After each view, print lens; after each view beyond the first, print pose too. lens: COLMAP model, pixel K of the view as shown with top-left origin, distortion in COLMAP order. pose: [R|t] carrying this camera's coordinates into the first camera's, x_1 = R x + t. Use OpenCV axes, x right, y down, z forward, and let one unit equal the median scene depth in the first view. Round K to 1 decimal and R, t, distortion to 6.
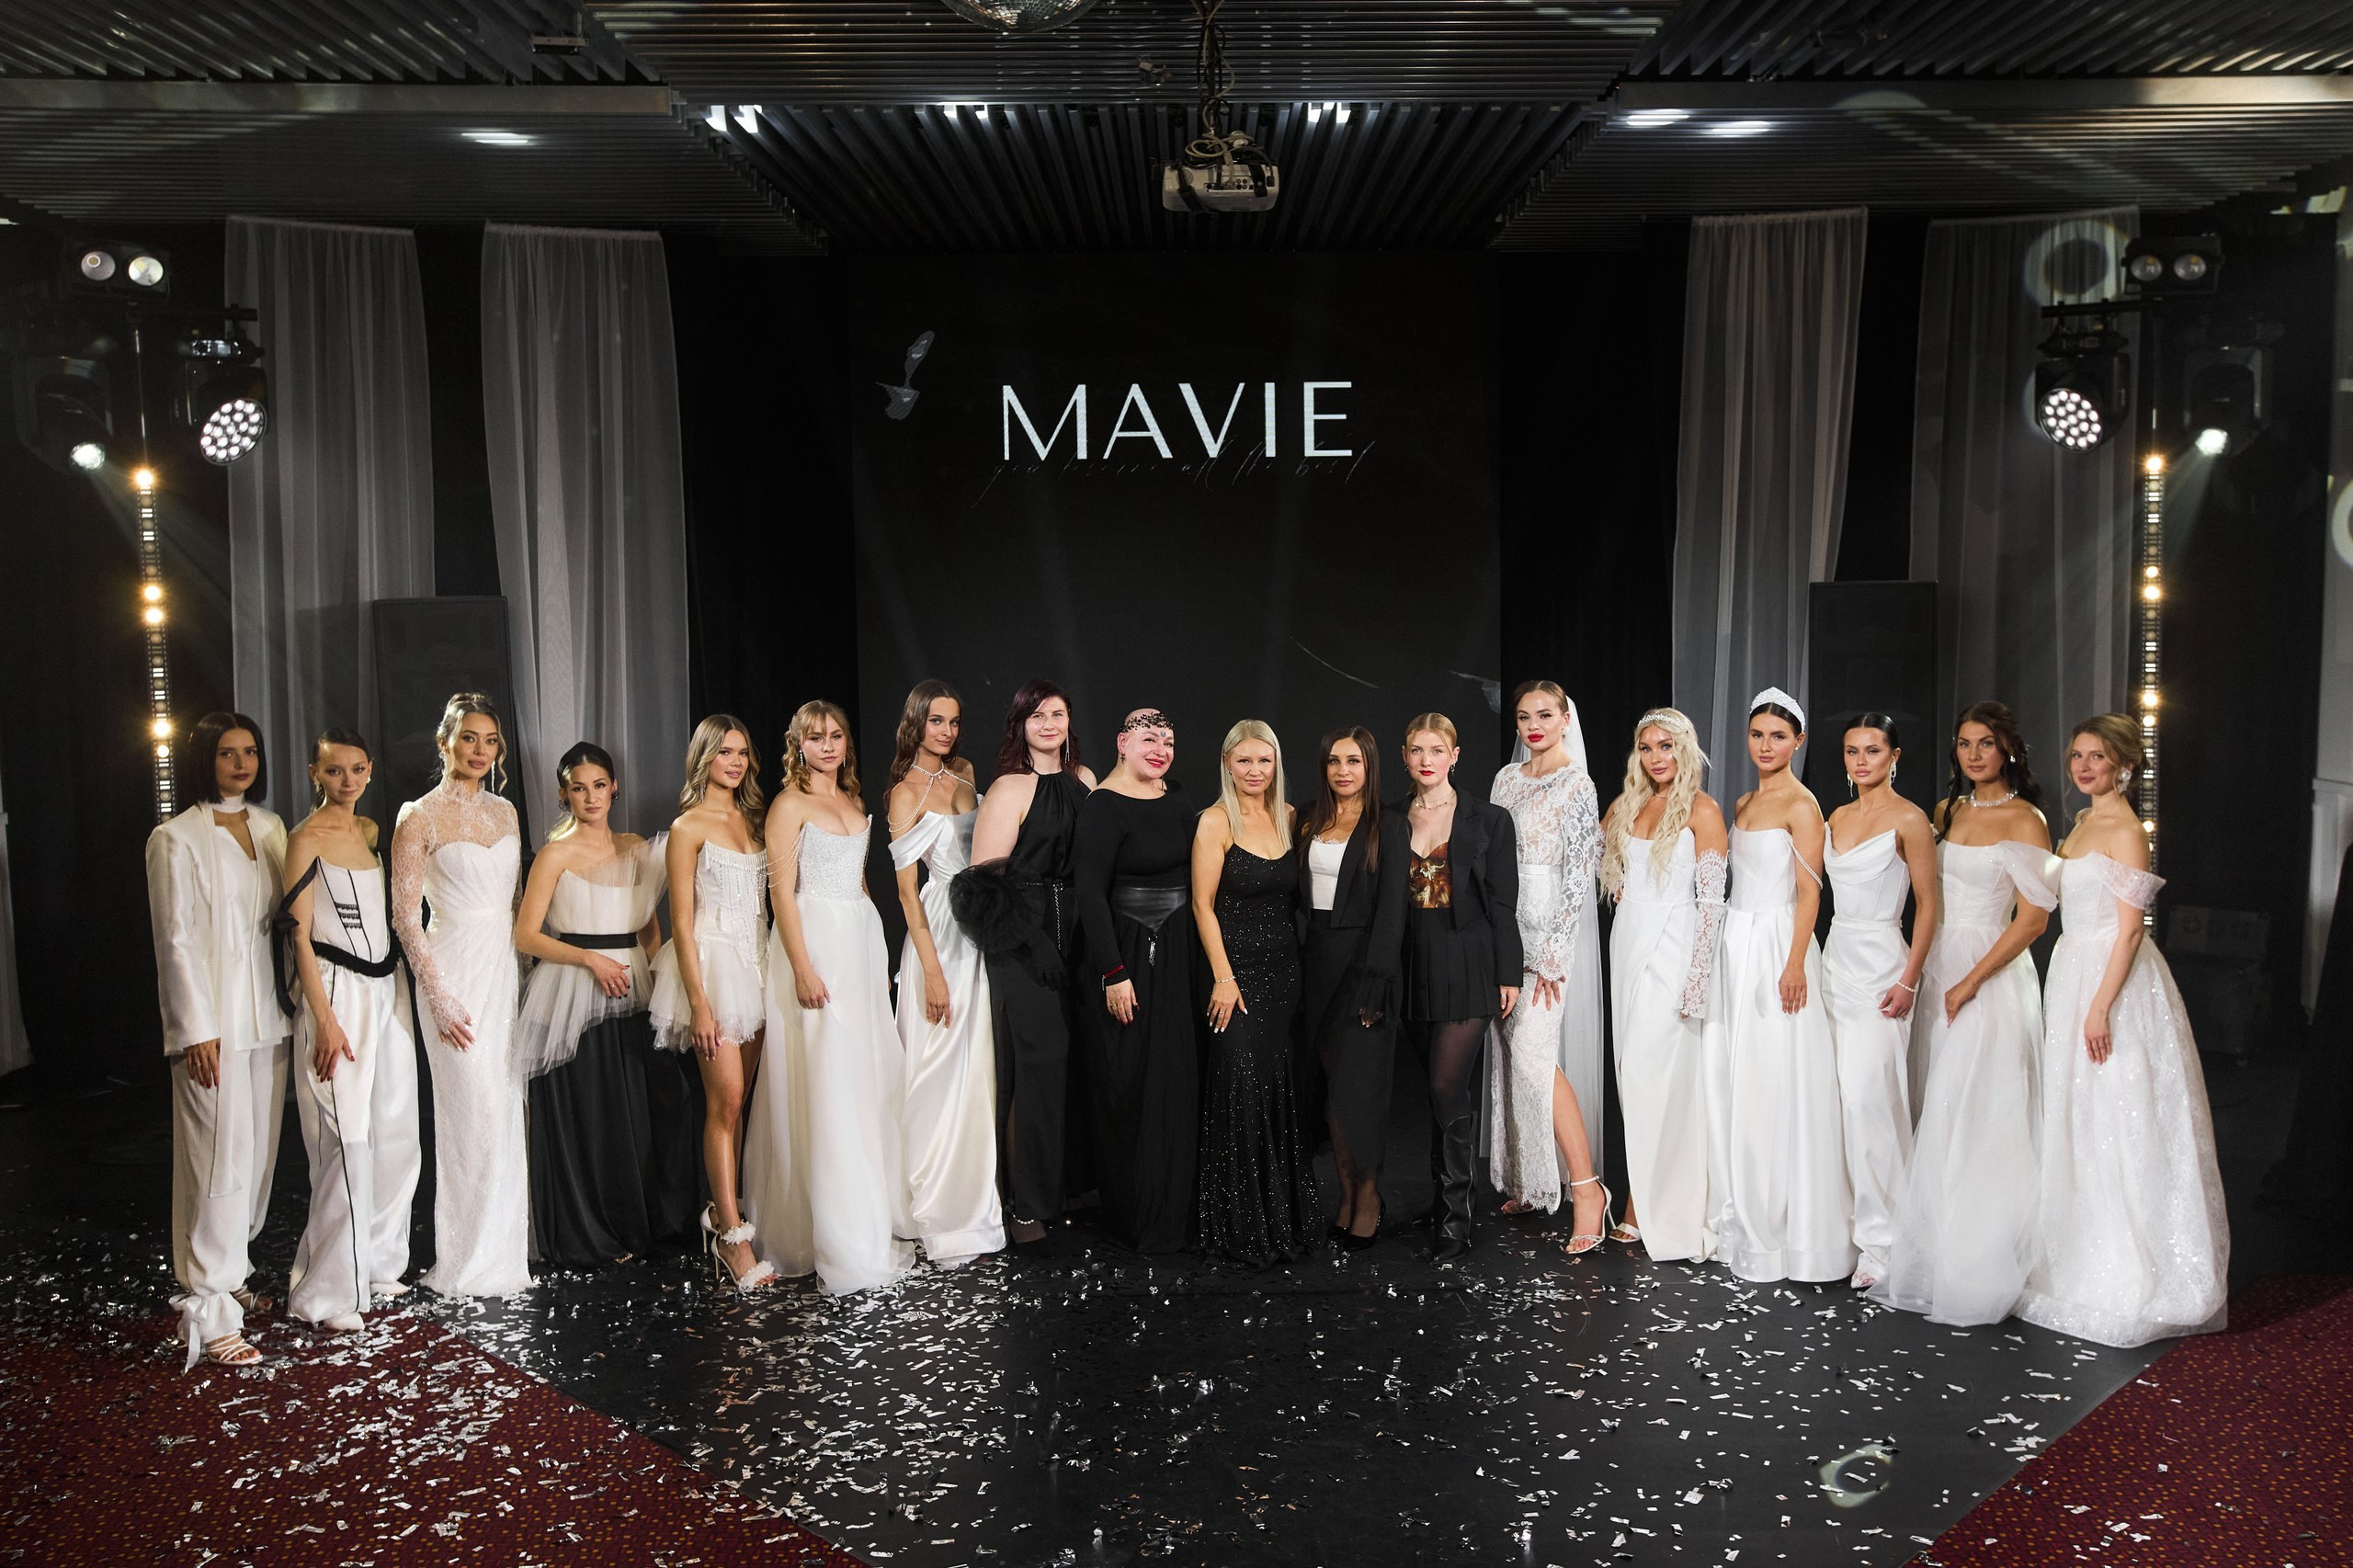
lens RADIAL K [[1988.9, 0, 1233.4], [0, 1988.9, 741.2], [0, 0, 1]] dist [-0.013745, 0.102185]
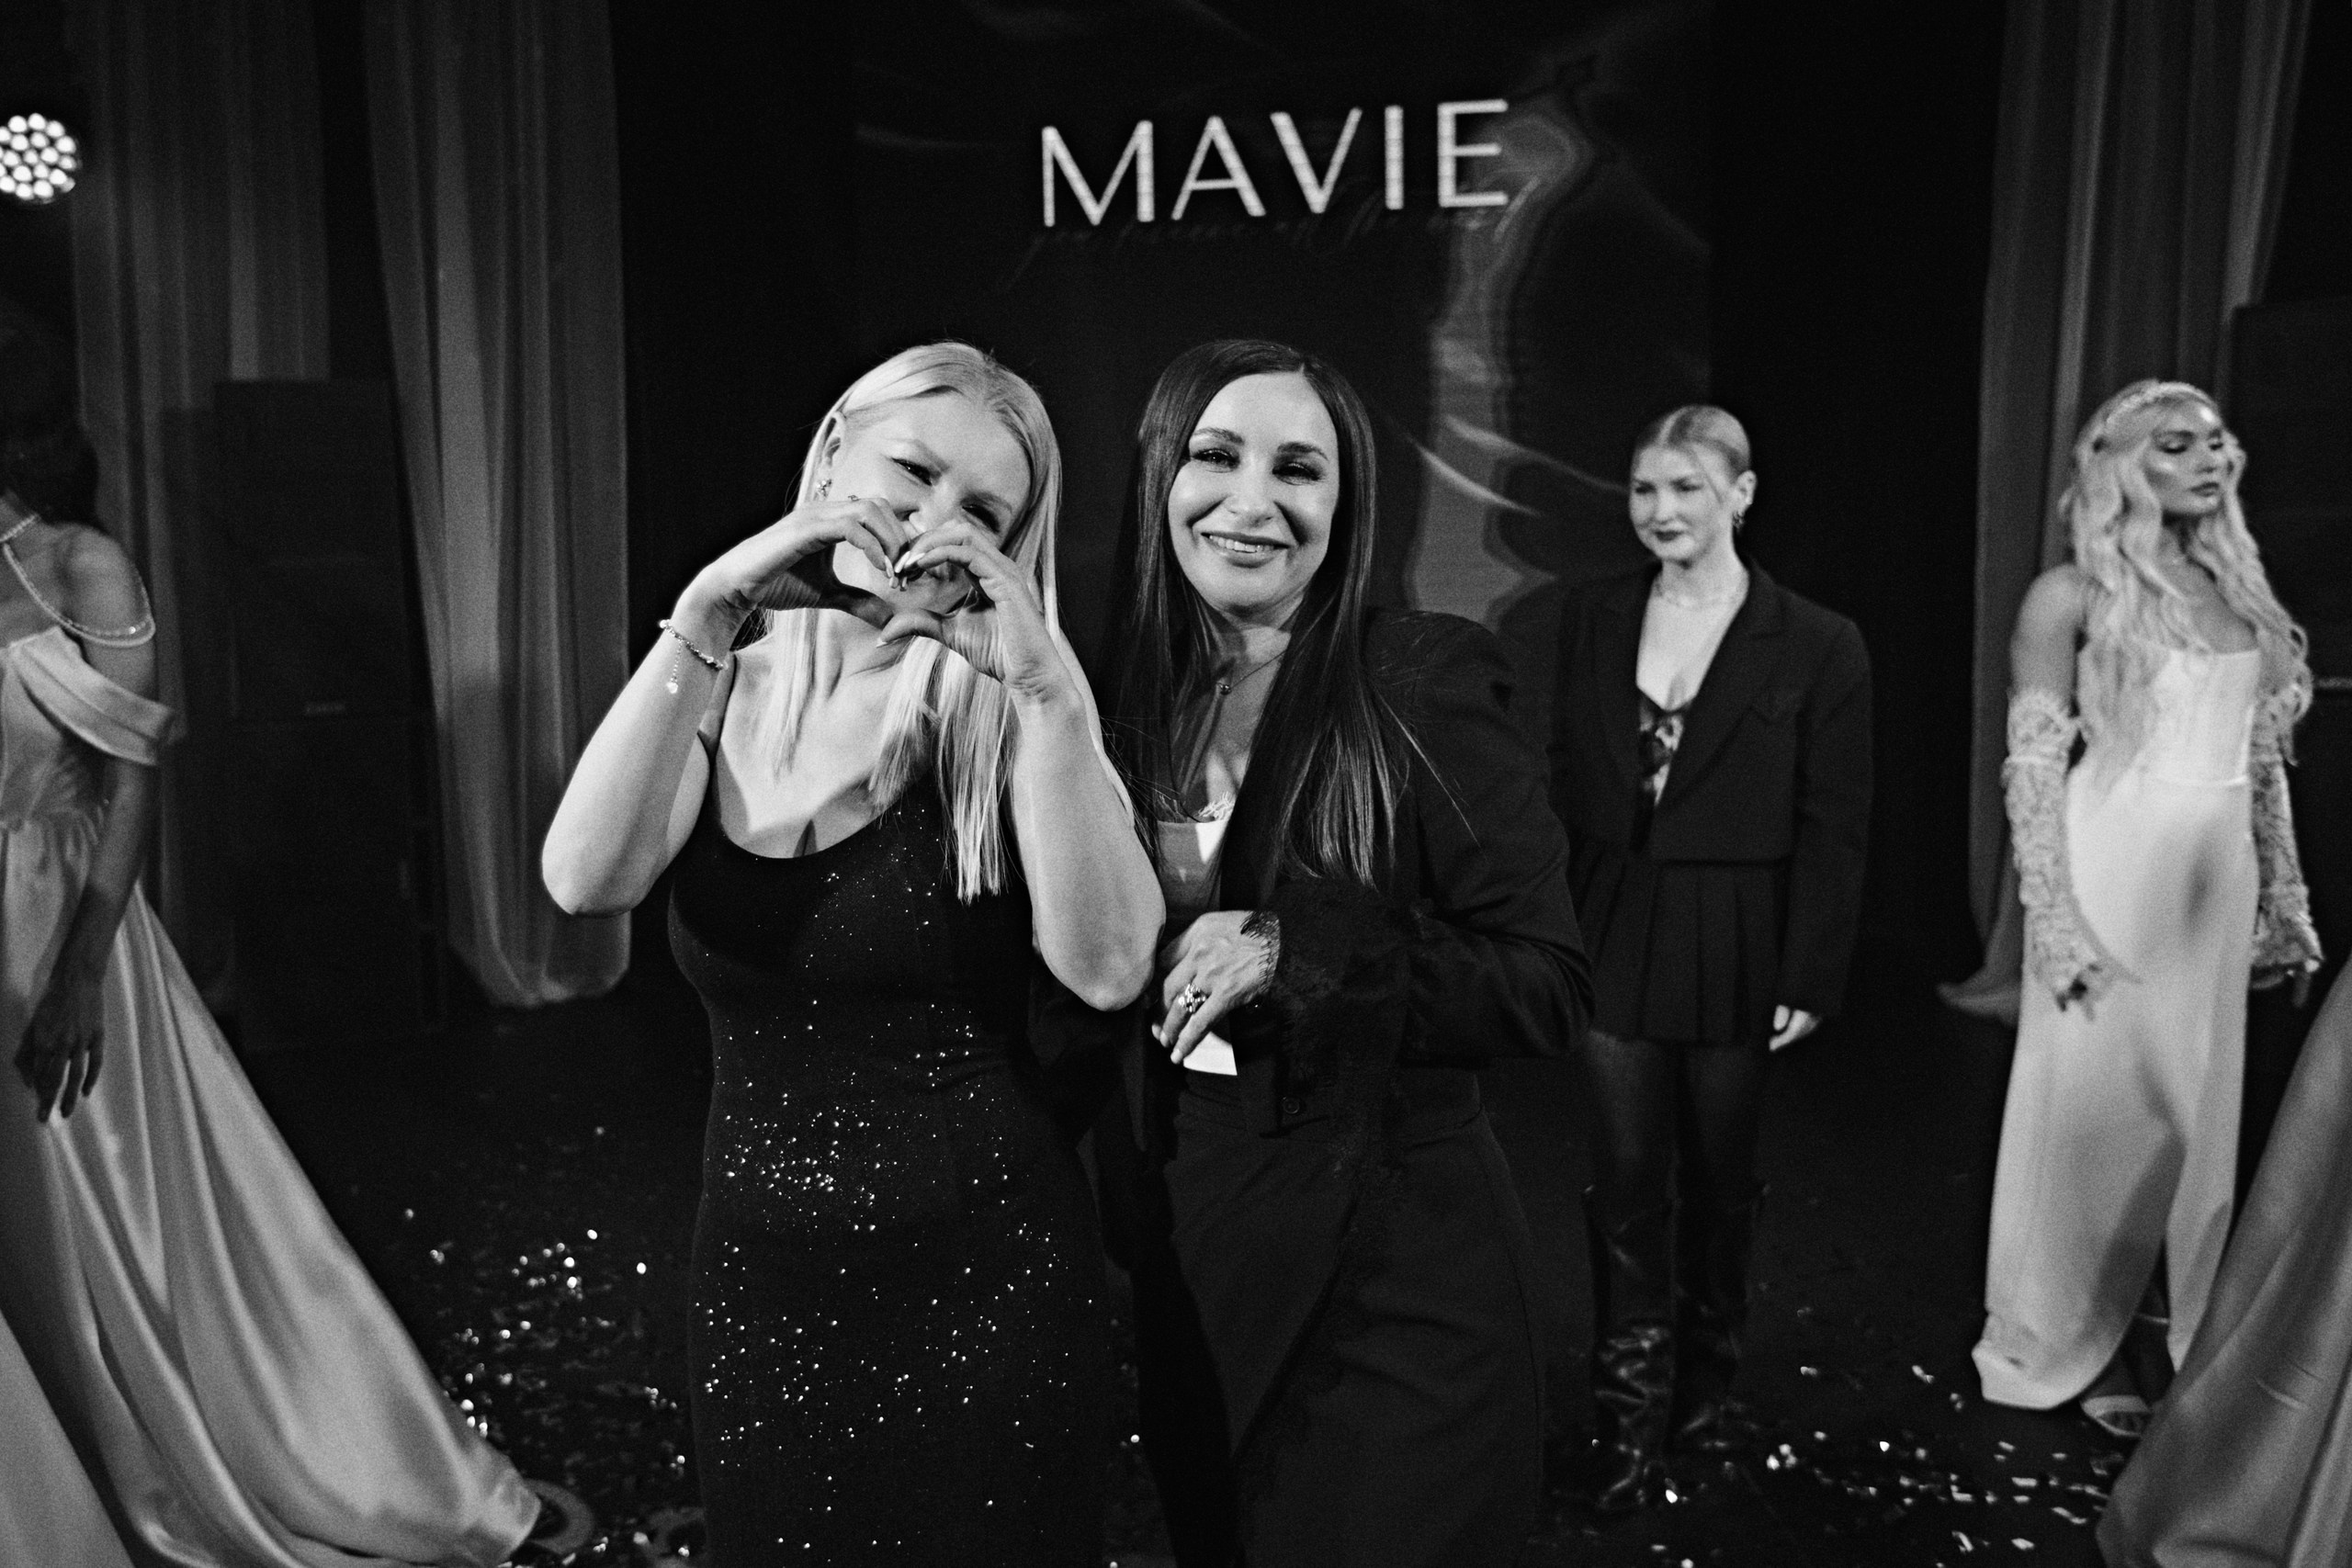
lens RADIAL K [[1677.8, 0, 1070.7], [0, 1677.8, 732.8], [0, 0, 1]] dist [-0.036218, 0.001026]
pose [[0.985254, 0.004194, -0.171044, 0.007776], [-0.002301, 0.999934, 0.011265, 0.056554], [0.171080, -0.010705, 0.985199, 0.406678]]
